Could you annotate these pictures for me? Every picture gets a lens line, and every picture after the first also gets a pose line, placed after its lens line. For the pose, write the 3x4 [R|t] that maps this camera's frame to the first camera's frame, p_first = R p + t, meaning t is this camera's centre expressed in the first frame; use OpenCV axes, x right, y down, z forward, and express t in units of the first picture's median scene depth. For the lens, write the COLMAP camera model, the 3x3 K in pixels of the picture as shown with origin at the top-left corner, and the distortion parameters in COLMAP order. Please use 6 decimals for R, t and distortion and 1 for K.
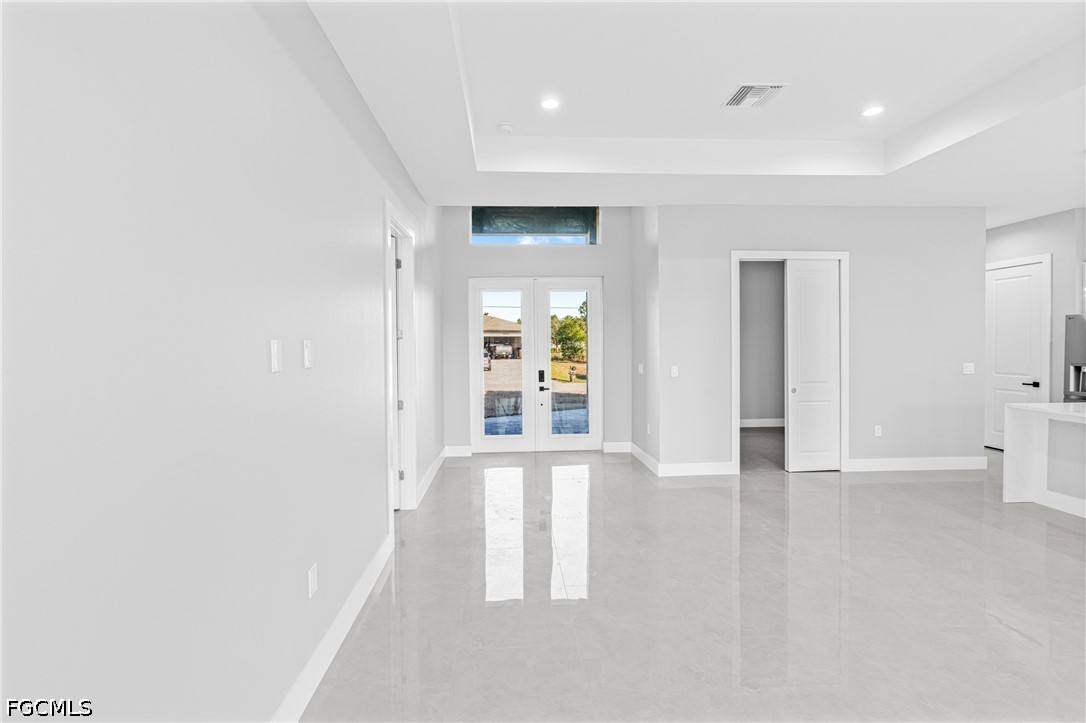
lens RADIAL K [[496.9, 0, 541.8], [0, 496.9, 353.4], [0, 0, 1]] dist [-0.000938, 0.000492]
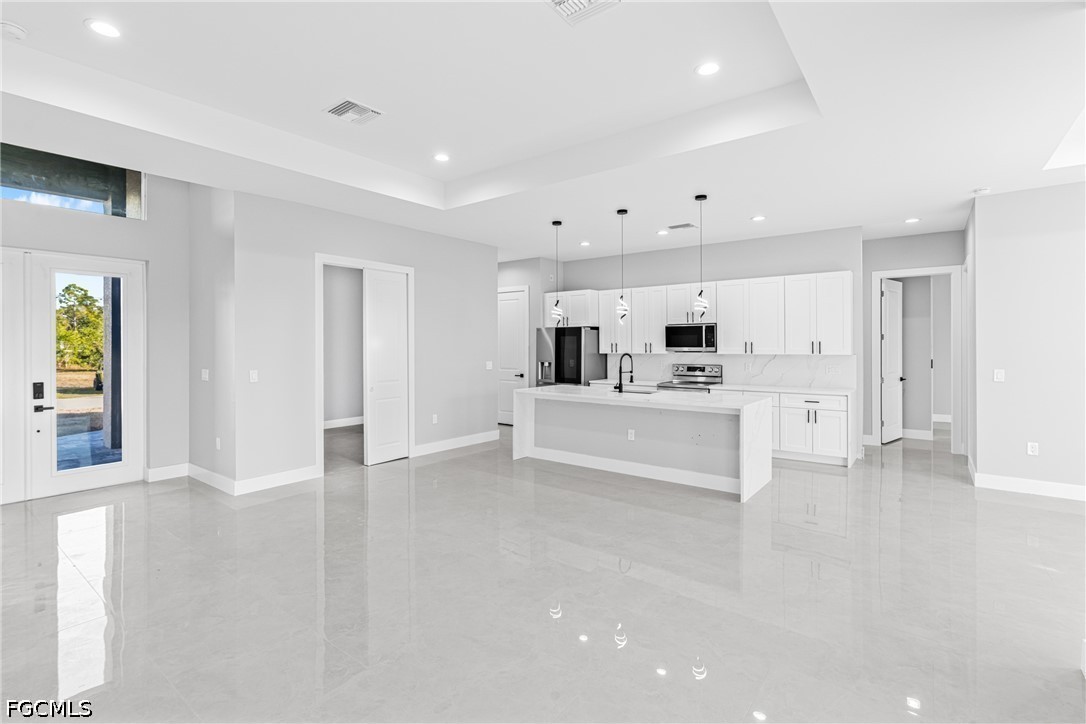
lens RADIAL K [[504.9, 0, 528.7], [0, 504.9, 346.4], [0, 0, 1]] dist [0.002056, 0.000481]
pose [[0.672861, 0.004540, 0.739755, -0.077005], [0.009652, 0.999842, -0.014916, 0.000478], [-0.739706, 0.017176, 0.672711, 0.003968]]
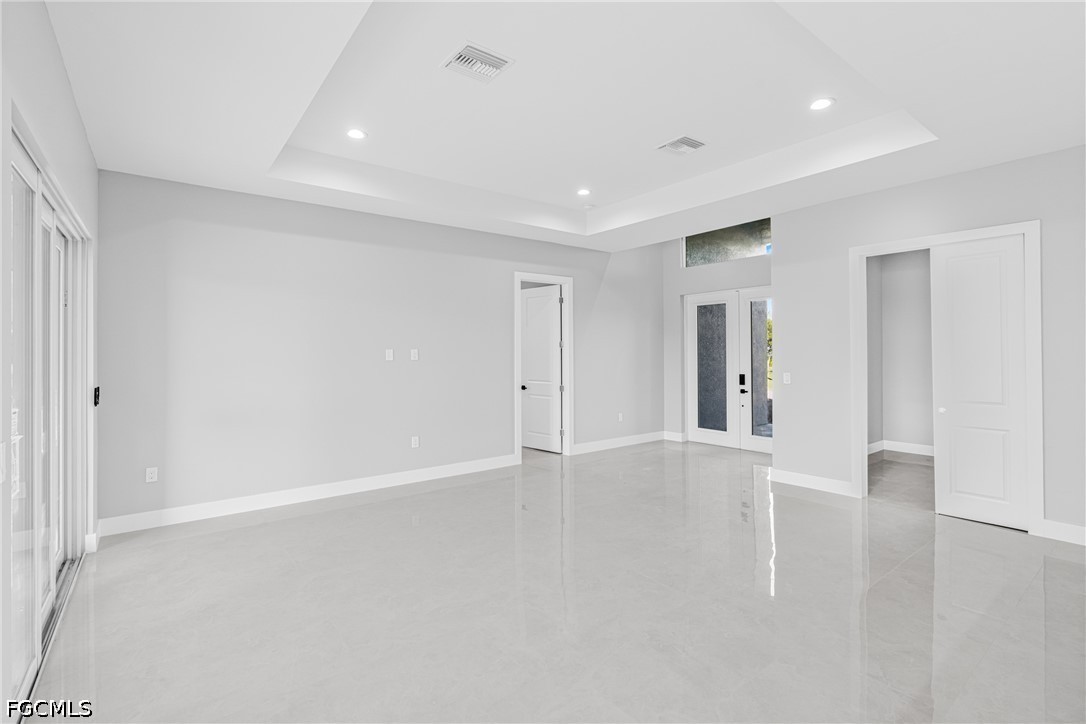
lens RADIAL K [[504.9, 0, 528.7], [0, 504.9, 346.4], [0, 0, 1]] dist [0.002056, 0.000481]
pose [[0.538214, -0.003126, -0.842802, 0.817739], [-0.011981, 0.999864, -0.011360, -0.010586], [0.842723, 0.016212, 0.538104, 0.014242]]
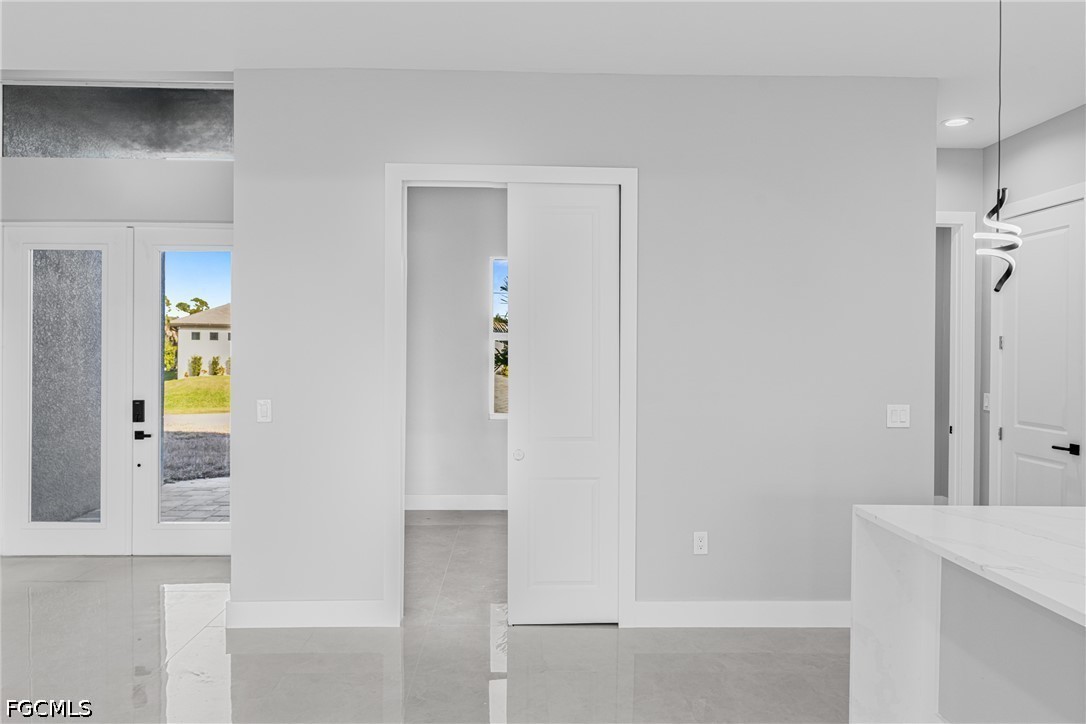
lens RADIAL K [[748.1, 0, 543.5], [0, 748.1, 349.2], [0, 0, 1]] dist [0.001018, 0.001880]
pose [[0.999266, 0.015707, -0.034939, 0.545569], [-0.016272, 0.999741, -0.015941, -0.016681], [0.034679, 0.016497, 0.999262, 0.270333]]
